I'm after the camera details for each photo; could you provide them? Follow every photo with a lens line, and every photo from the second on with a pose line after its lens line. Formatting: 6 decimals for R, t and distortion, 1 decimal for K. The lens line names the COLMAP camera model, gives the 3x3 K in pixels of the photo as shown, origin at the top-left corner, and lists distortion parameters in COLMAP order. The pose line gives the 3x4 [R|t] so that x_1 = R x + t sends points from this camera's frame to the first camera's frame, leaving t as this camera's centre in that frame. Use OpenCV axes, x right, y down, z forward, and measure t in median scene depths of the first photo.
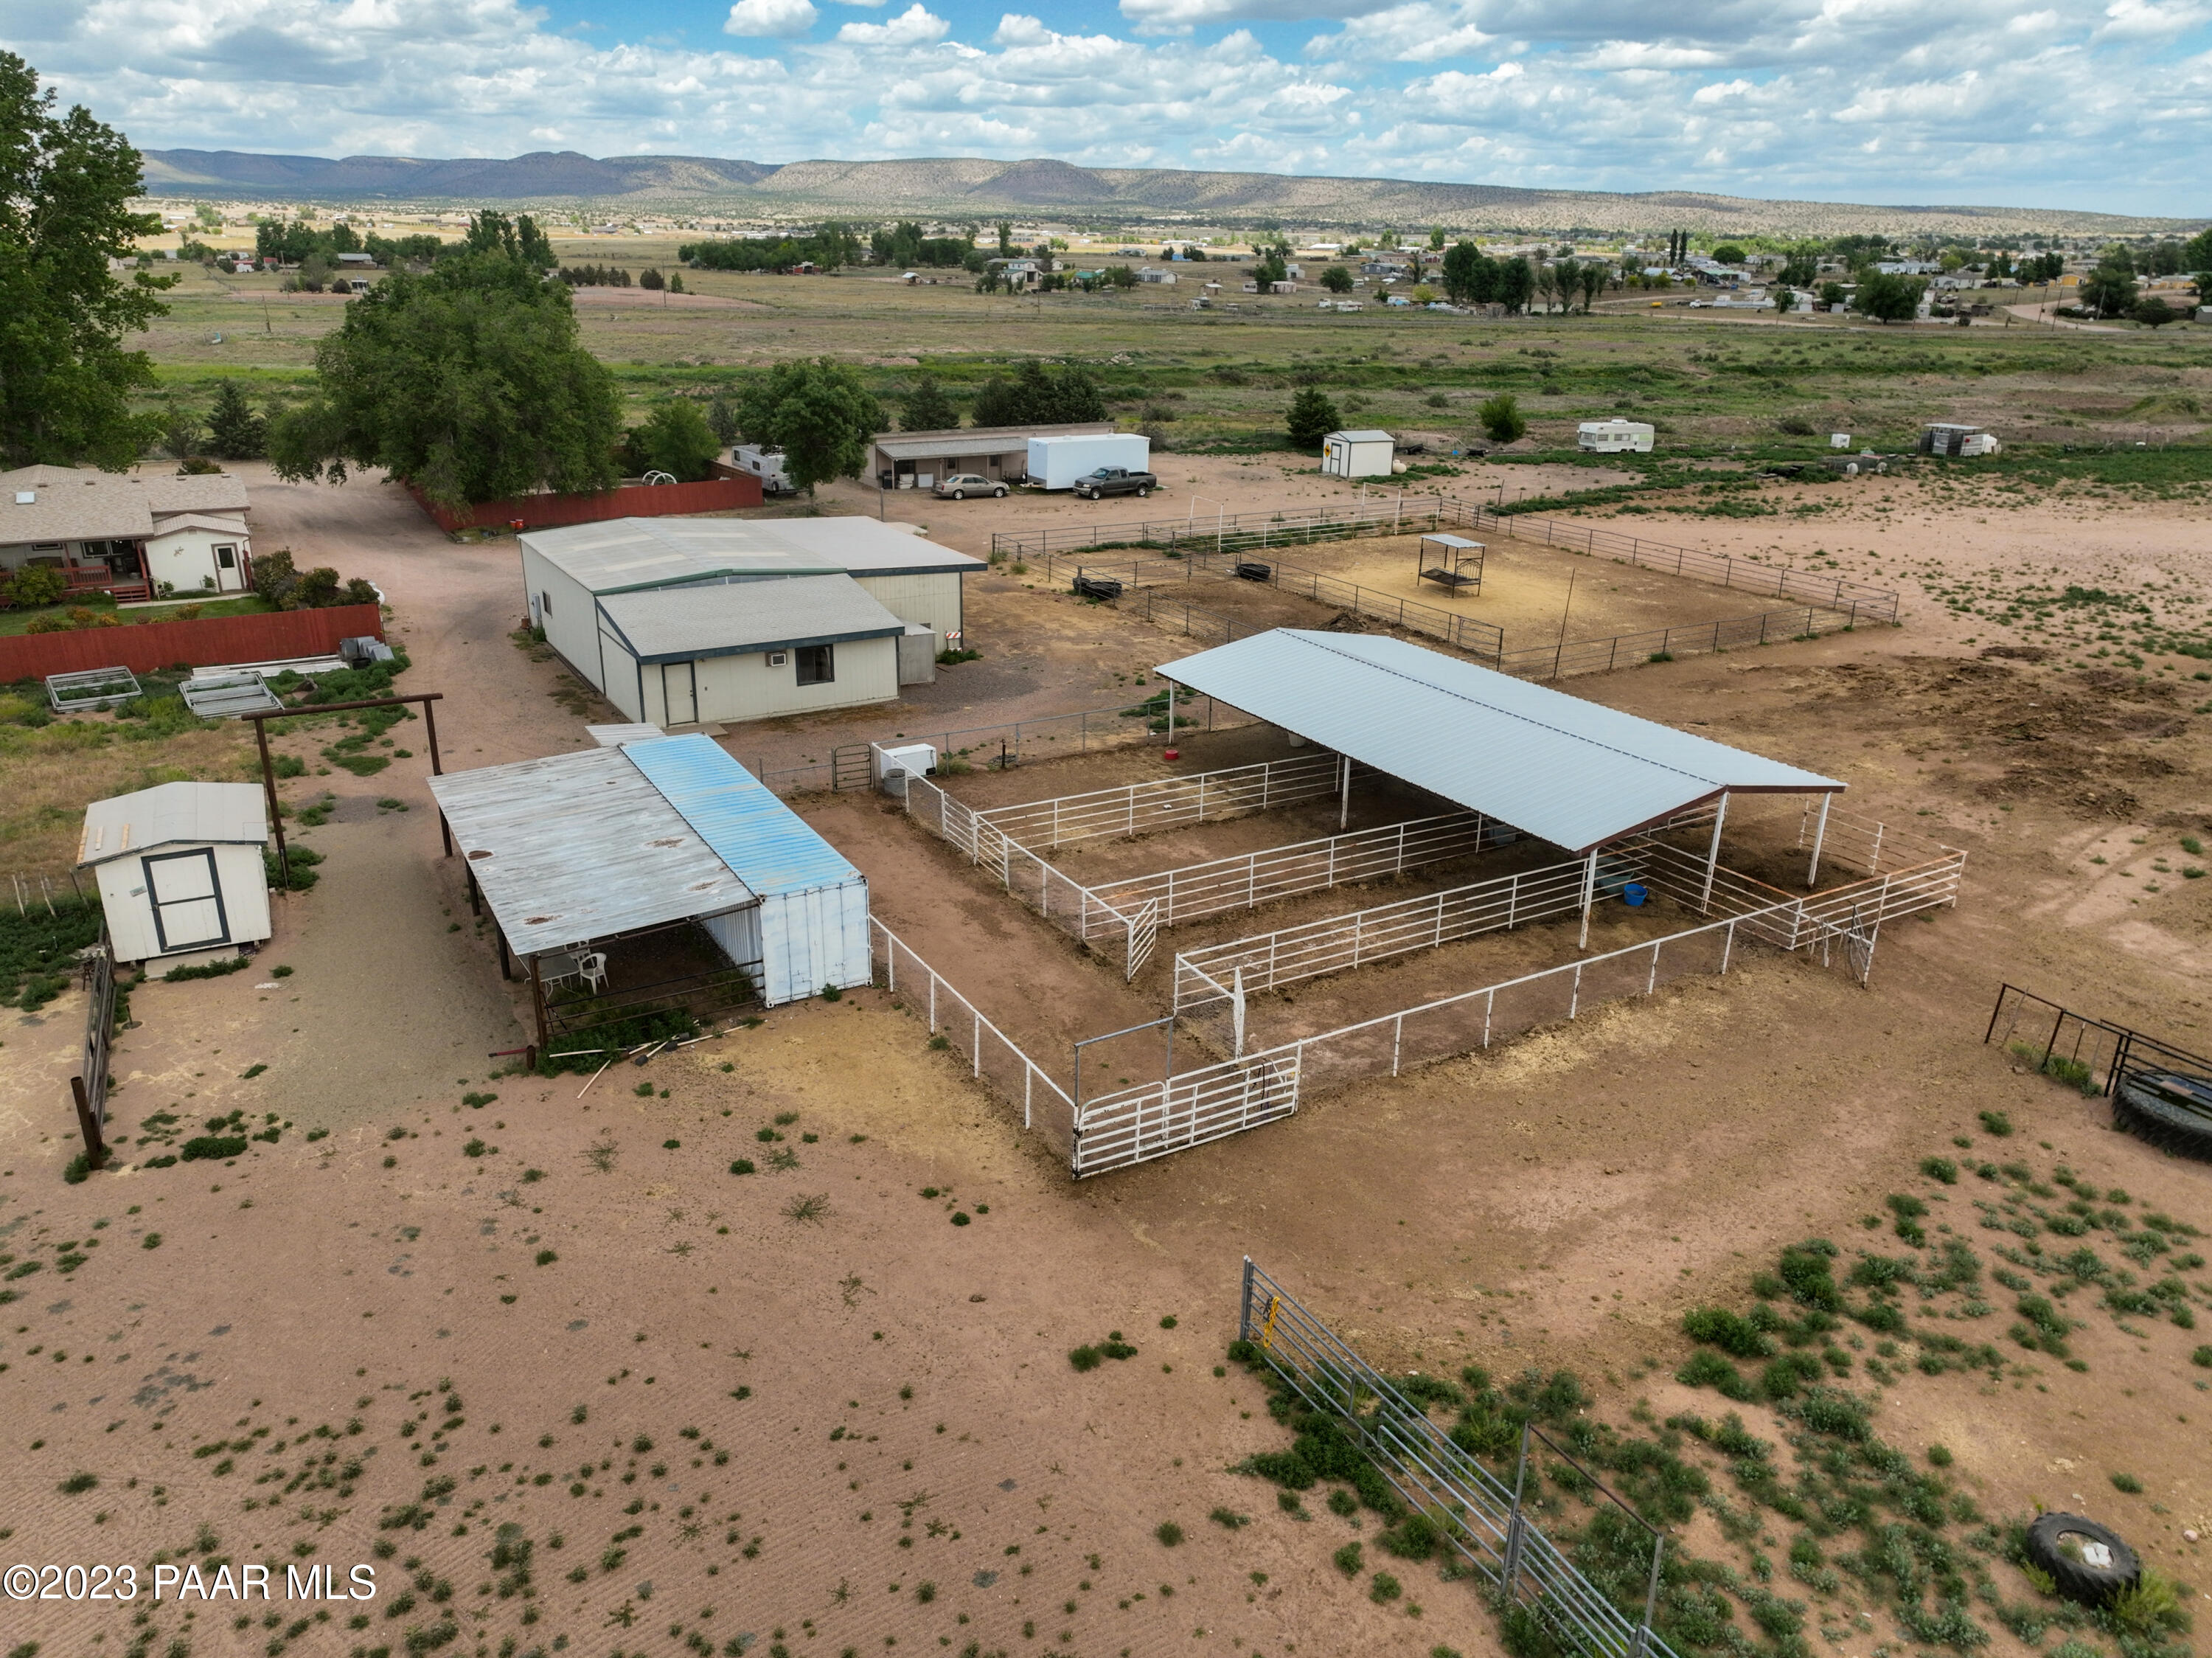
lens RADIAL K [[1572.9, 0, 1124.4], [0, 1572.9, 837.9], [0, 0, 1]] dist [-0.001112, 0.019020]
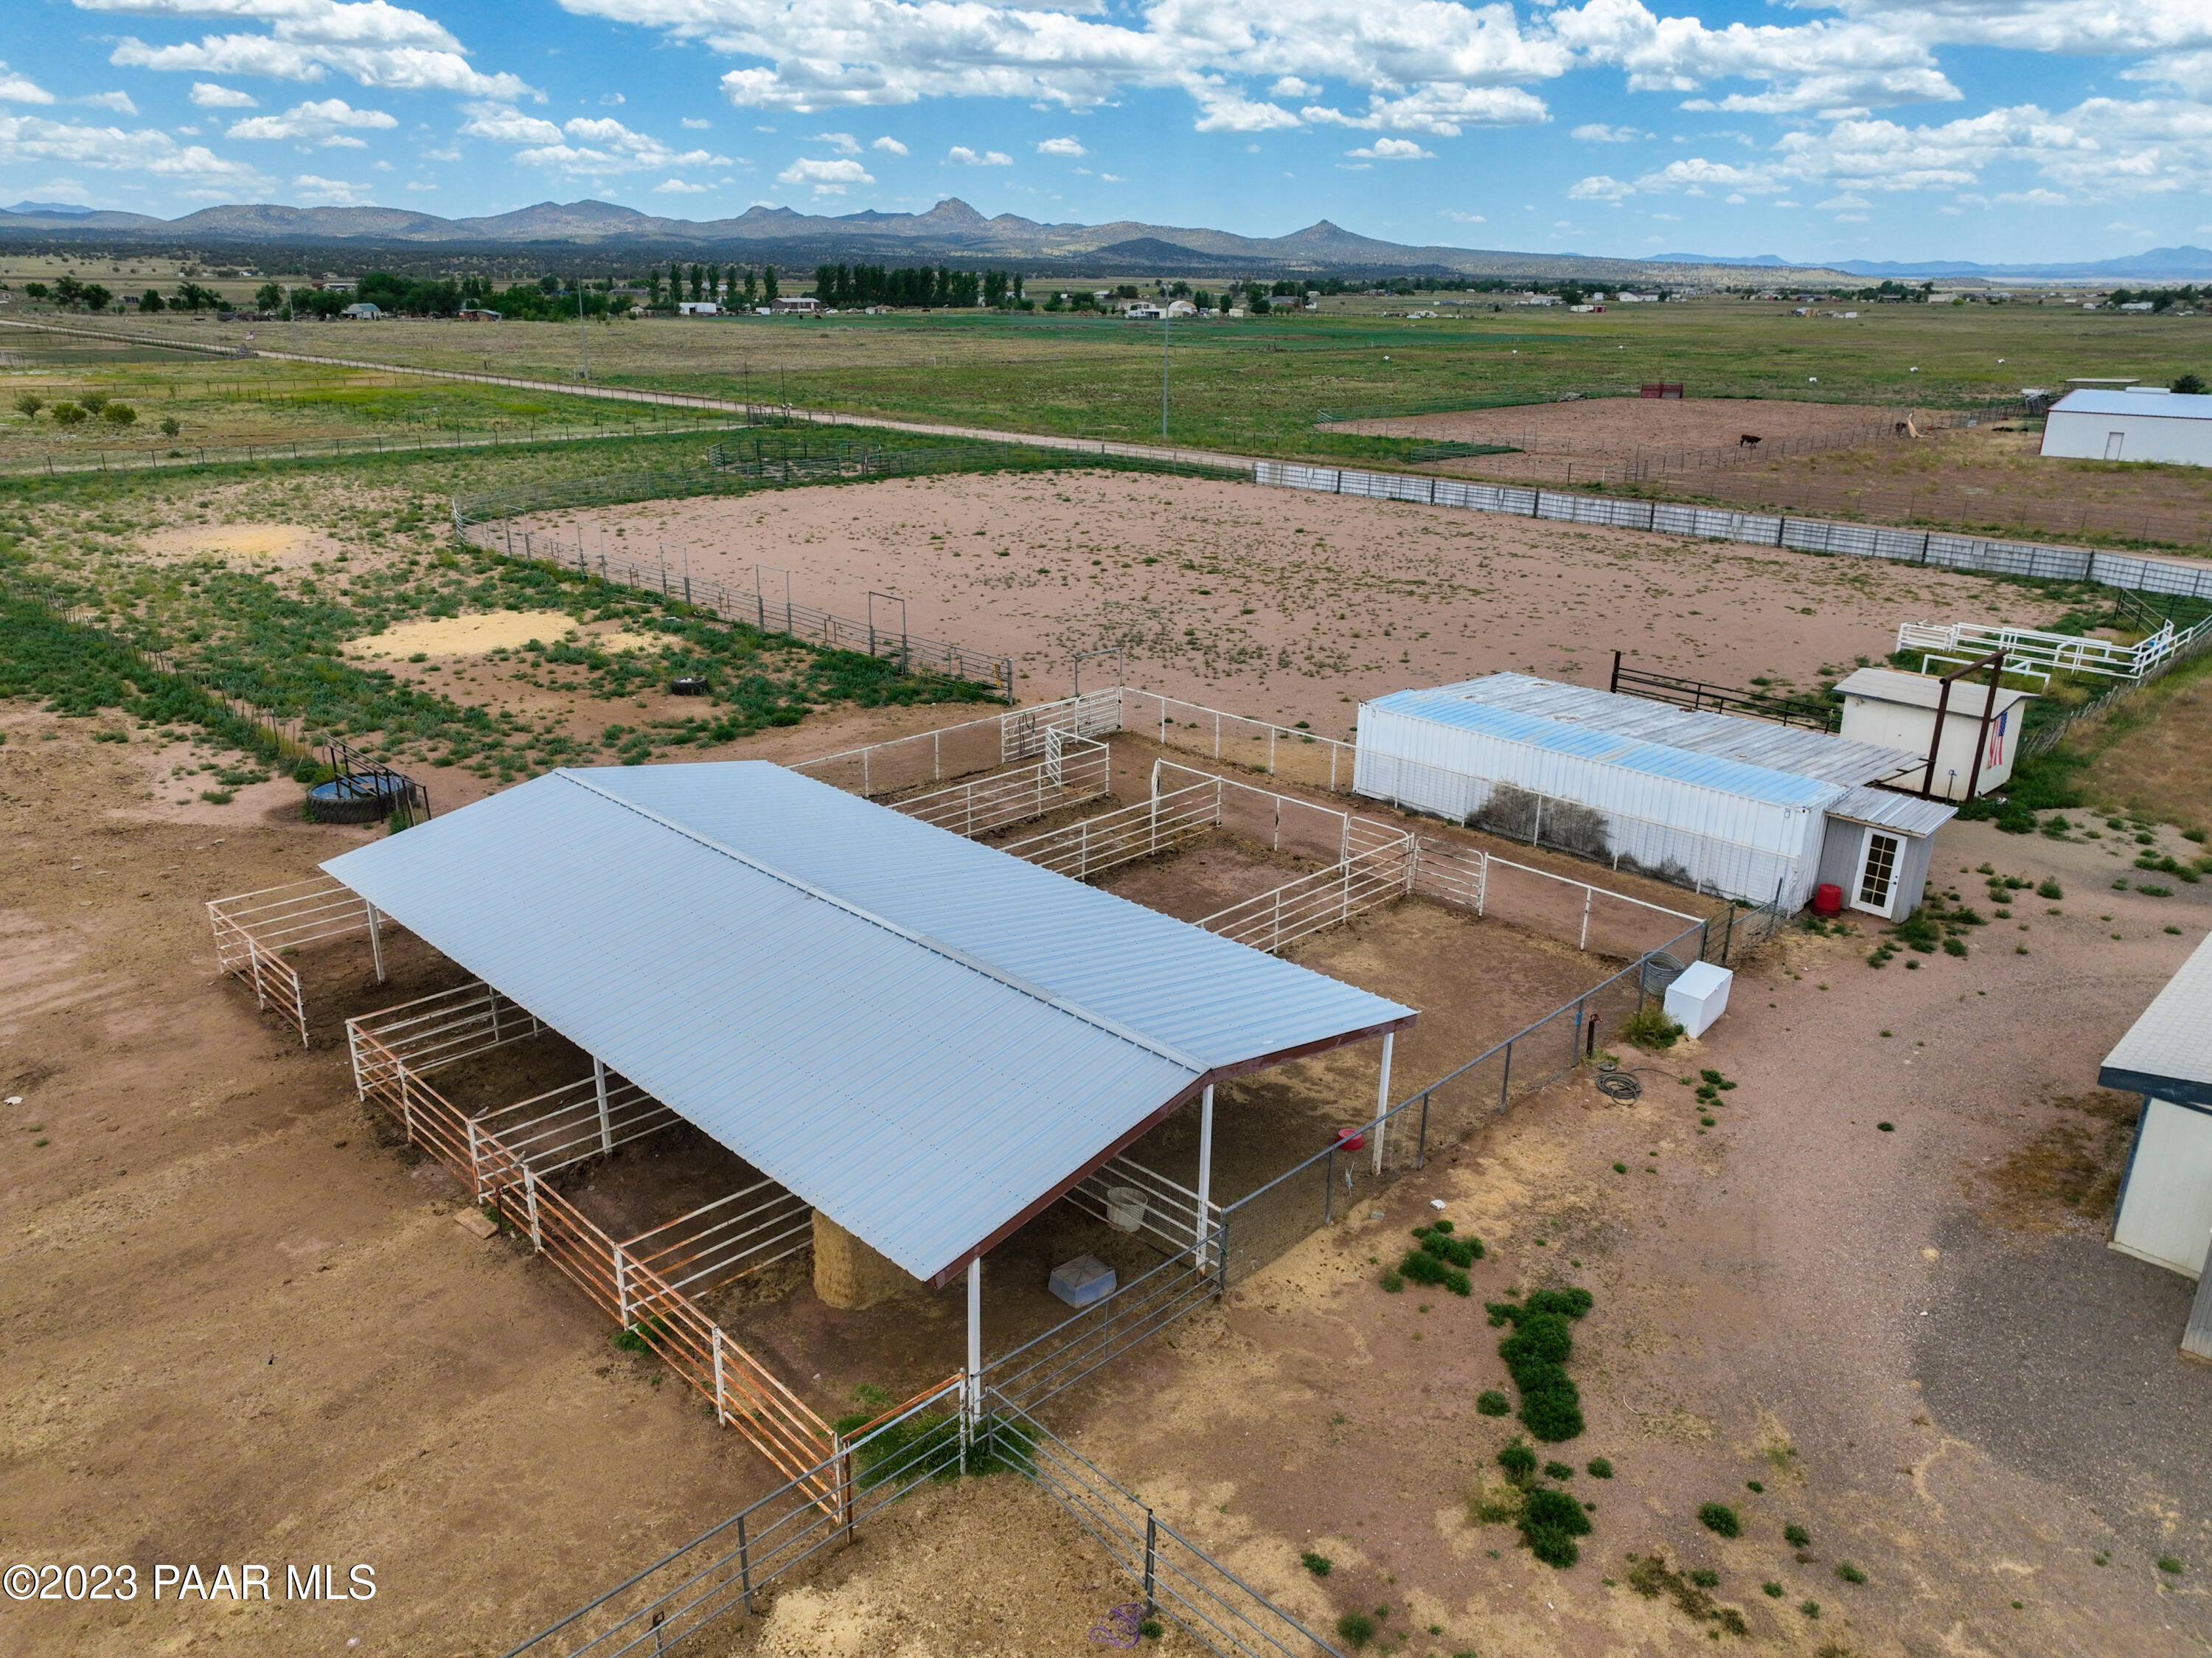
lens RADIAL K [[1572.9, 0, 1120.5], [0, 1572.9, 768.7], [0, 0, 1]] dist [-0.001112, 0.019020]
pose [[-0.967830, 0.047360, -0.247108, 0.032786], [-0.115405, 0.789161, 0.603246, -0.065866], [0.223578, 0.612357, -0.758308, 0.190768]]
